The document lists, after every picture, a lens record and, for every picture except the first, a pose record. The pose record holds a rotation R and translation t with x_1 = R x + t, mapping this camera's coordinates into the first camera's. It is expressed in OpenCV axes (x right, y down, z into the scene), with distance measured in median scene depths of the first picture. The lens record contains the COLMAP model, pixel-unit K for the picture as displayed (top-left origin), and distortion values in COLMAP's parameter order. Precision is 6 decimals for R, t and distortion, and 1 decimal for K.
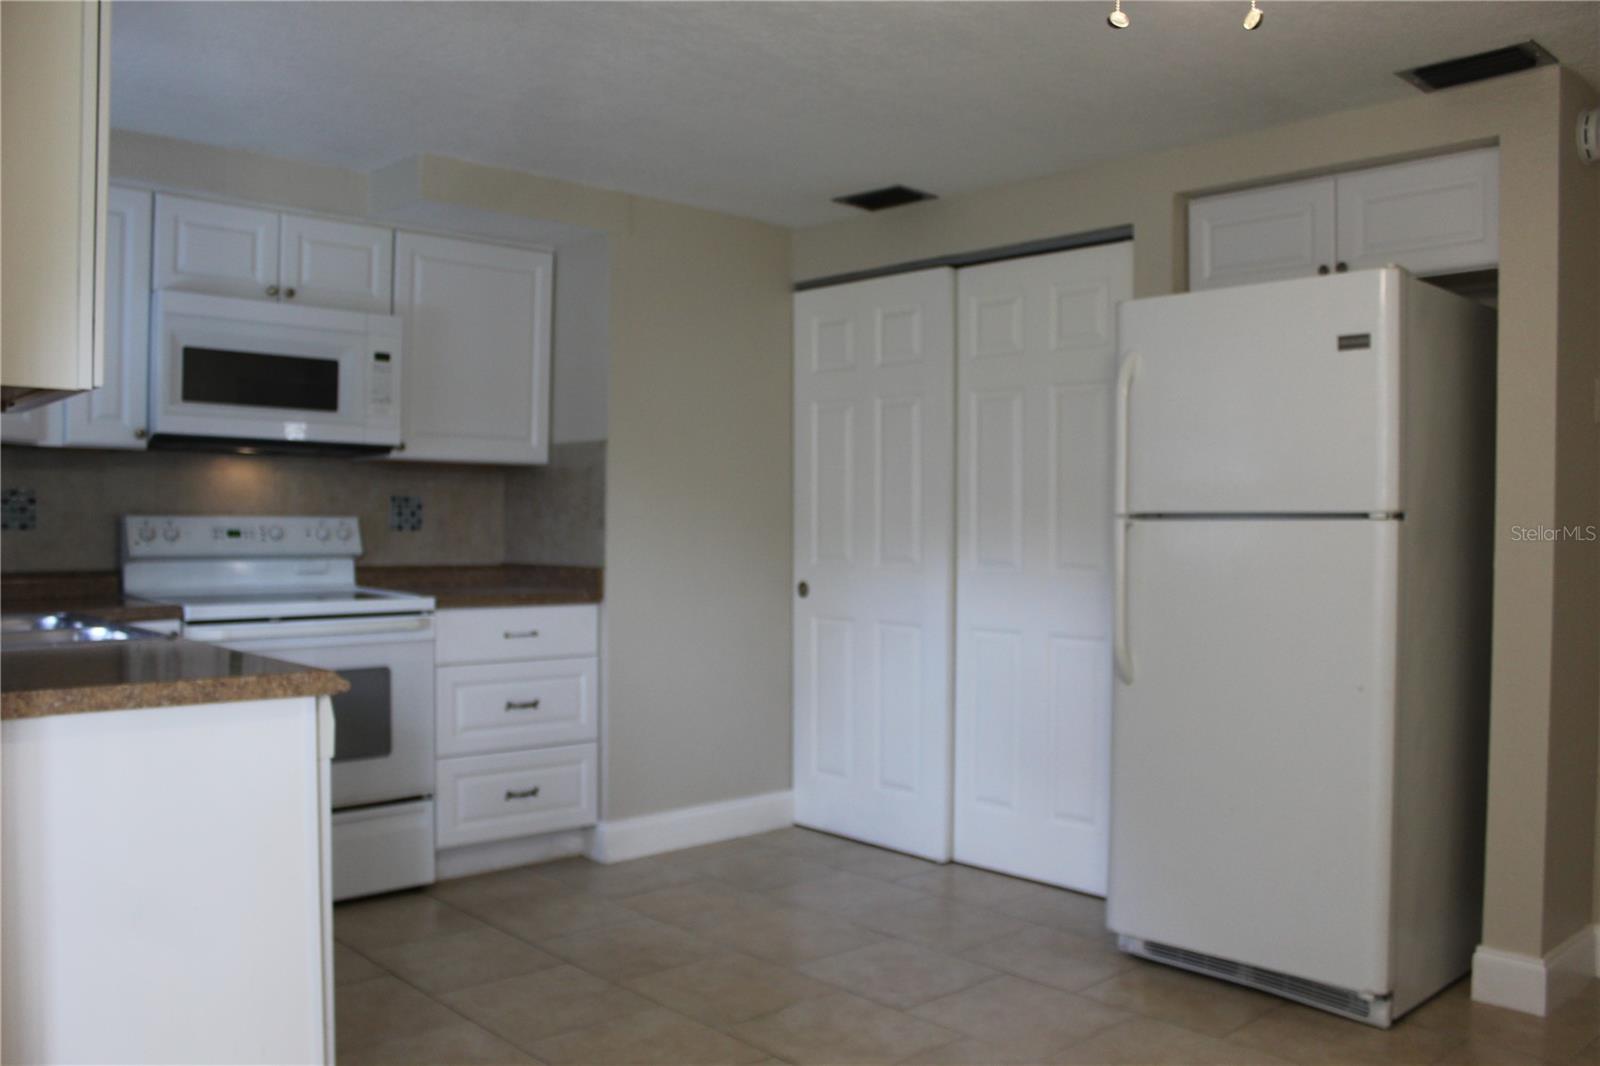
lens RADIAL K [[1367.0, 0, 800.0], [0, 1367.0, 533.0], [0, 0, 1]] dist [-0.002447, 0.003520]
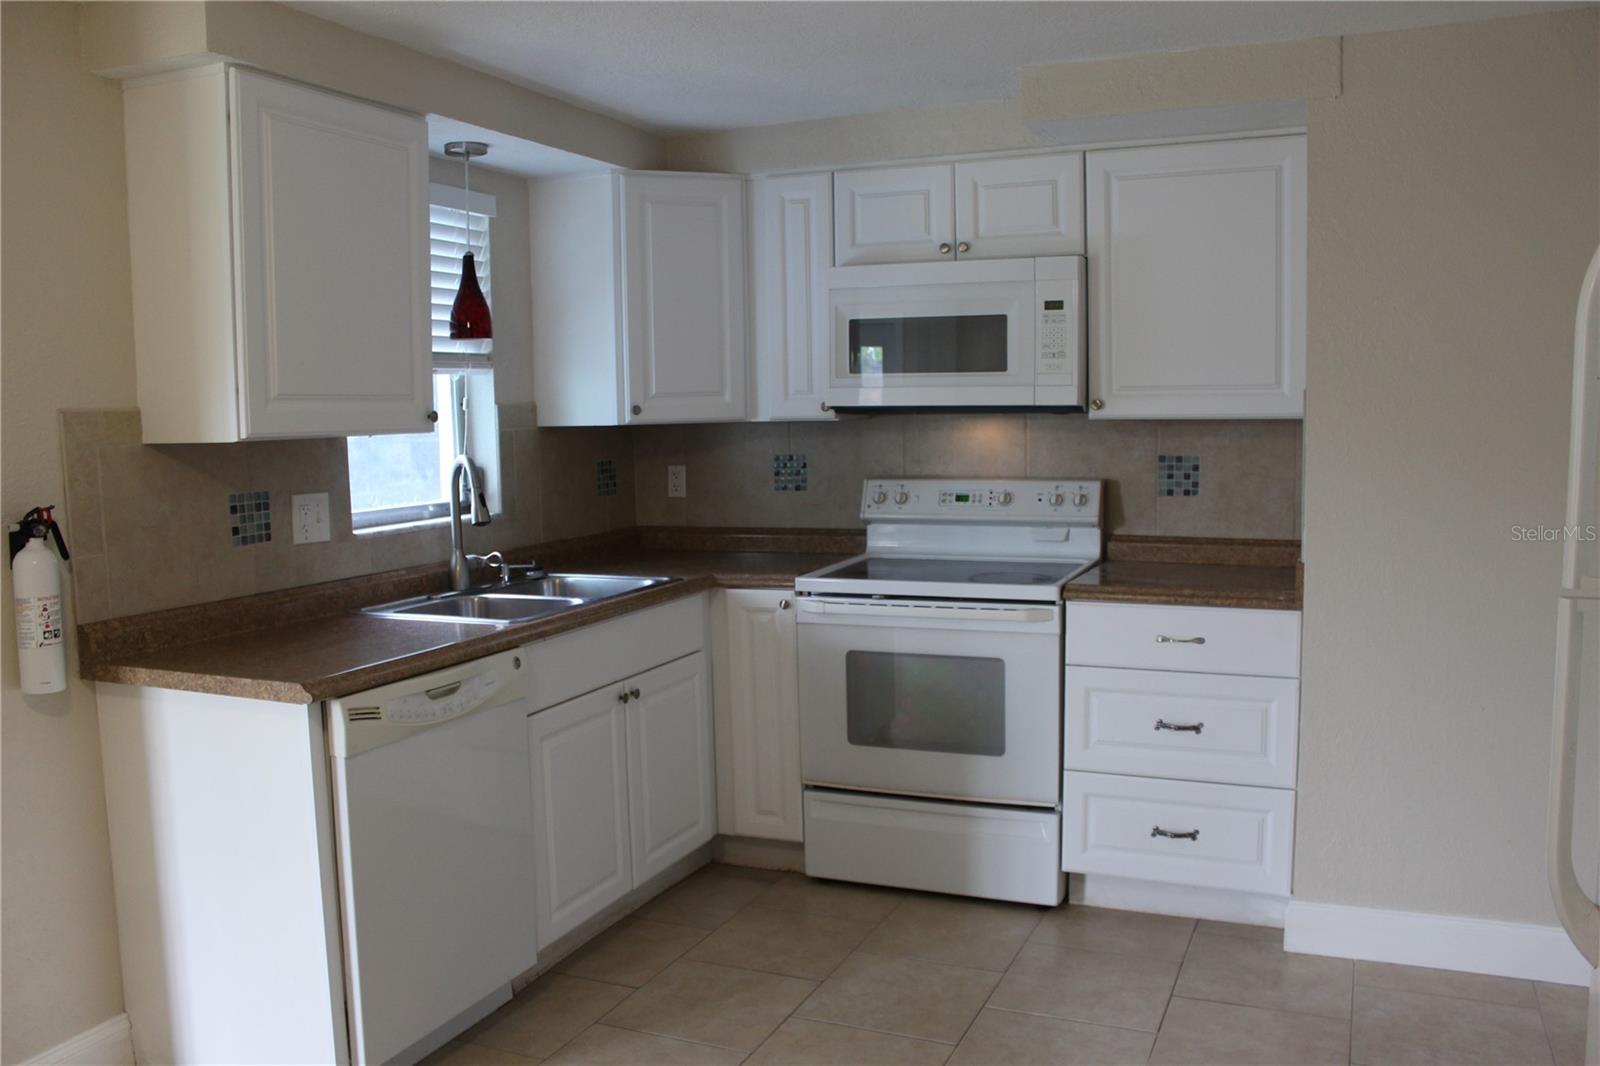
lens RADIAL K [[1446.1, 0, 800.0], [0, 1446.1, 533.0], [0, 0, 1]] dist [-0.061811, -0.000449]
pose [[0.427058, 0.072874, -0.901283, 0.468041], [0.008768, 0.996366, 0.084717, -0.063150], [0.904182, -0.044082, 0.424867, 0.454652]]
